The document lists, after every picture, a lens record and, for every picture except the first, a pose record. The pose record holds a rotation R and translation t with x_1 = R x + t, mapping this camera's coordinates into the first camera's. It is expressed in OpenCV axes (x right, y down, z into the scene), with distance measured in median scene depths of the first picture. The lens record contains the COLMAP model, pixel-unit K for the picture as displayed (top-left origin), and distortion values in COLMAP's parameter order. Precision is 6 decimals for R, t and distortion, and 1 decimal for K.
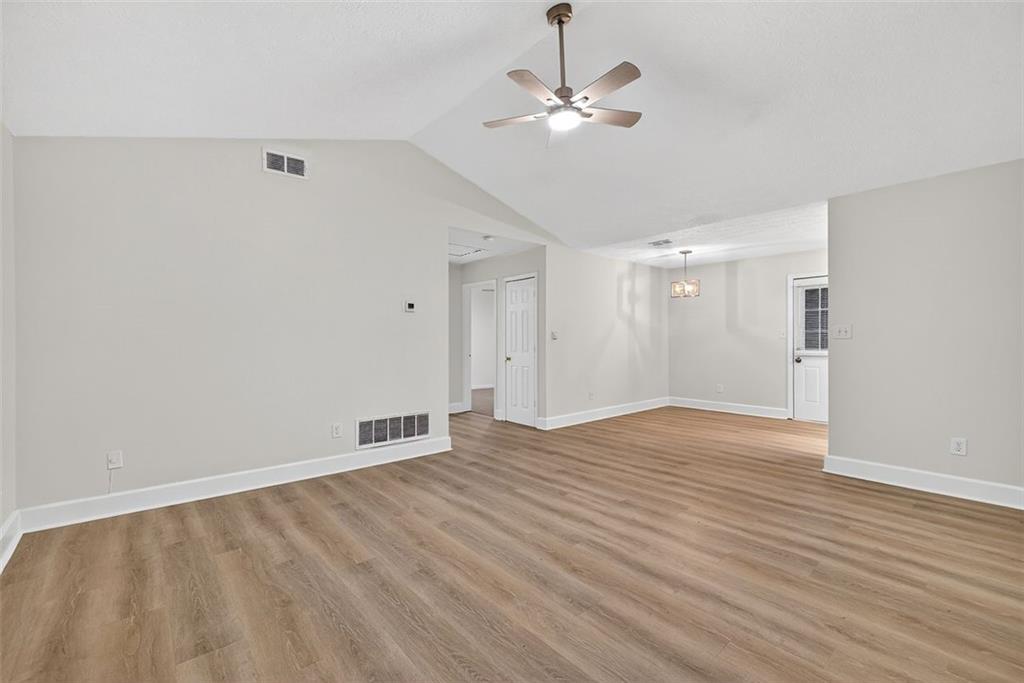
lens RADIAL K [[429.9, 0, 515.6], [0, 429.9, 344.3], [0, 0, 1]] dist [0.011529, -0.001676]
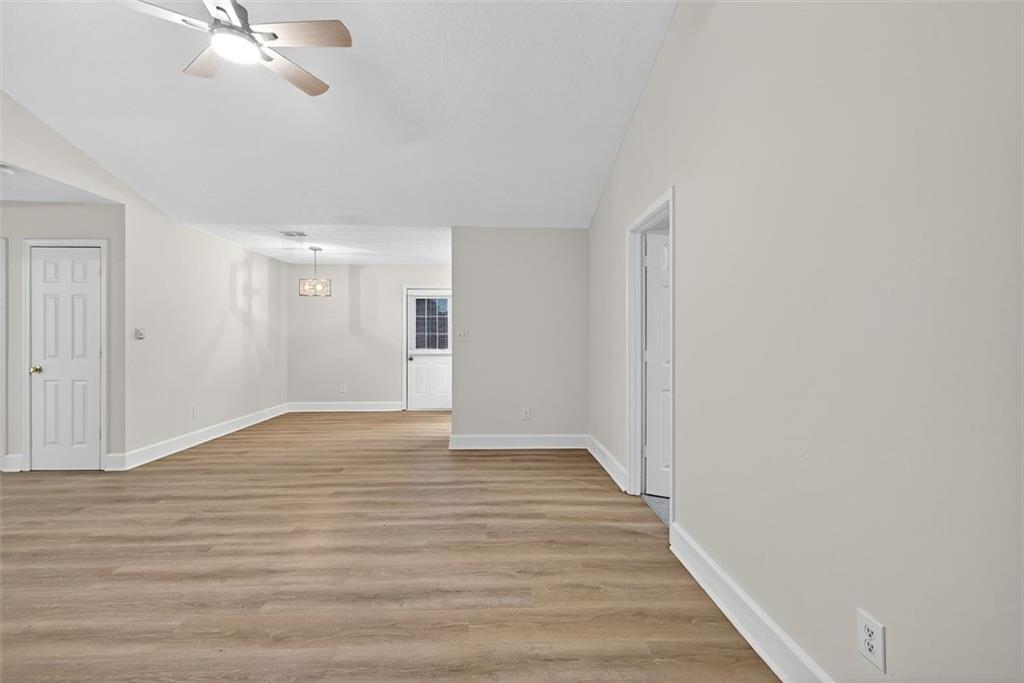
lens RADIAL K [[429.9, 0, 506.8], [0, 429.9, 339.9], [0, 0, 1]] dist [0.011529, -0.001676]
pose [[0.634145, 0.004652, 0.773200, -0.117716], [0.005110, 0.999935, -0.010208, -0.000175], [-0.773197, 0.010425, 0.634080, 0.110315]]
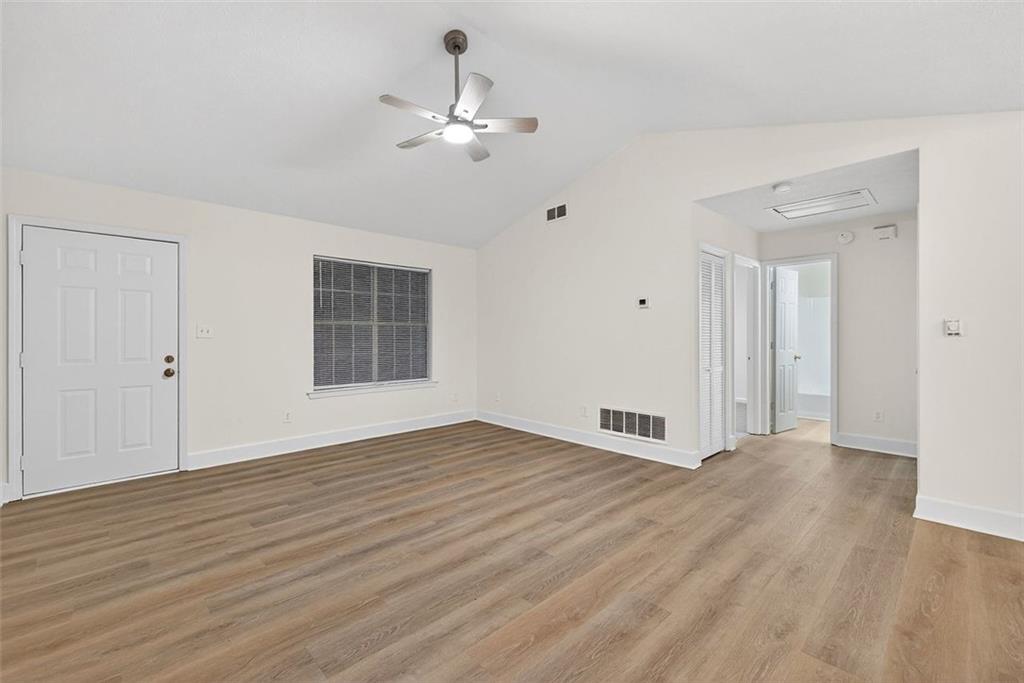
lens RADIAL K [[429.9, 0, 505.4], [0, 429.9, 335.2], [0, 0, 1]] dist [0.011529, -0.001676]
pose [[0.046589, -0.002310, -0.998911, 0.809514], [-0.013160, 0.999909, -0.002926, -0.006774], [0.998827, 0.013282, 0.046555, 0.729070]]
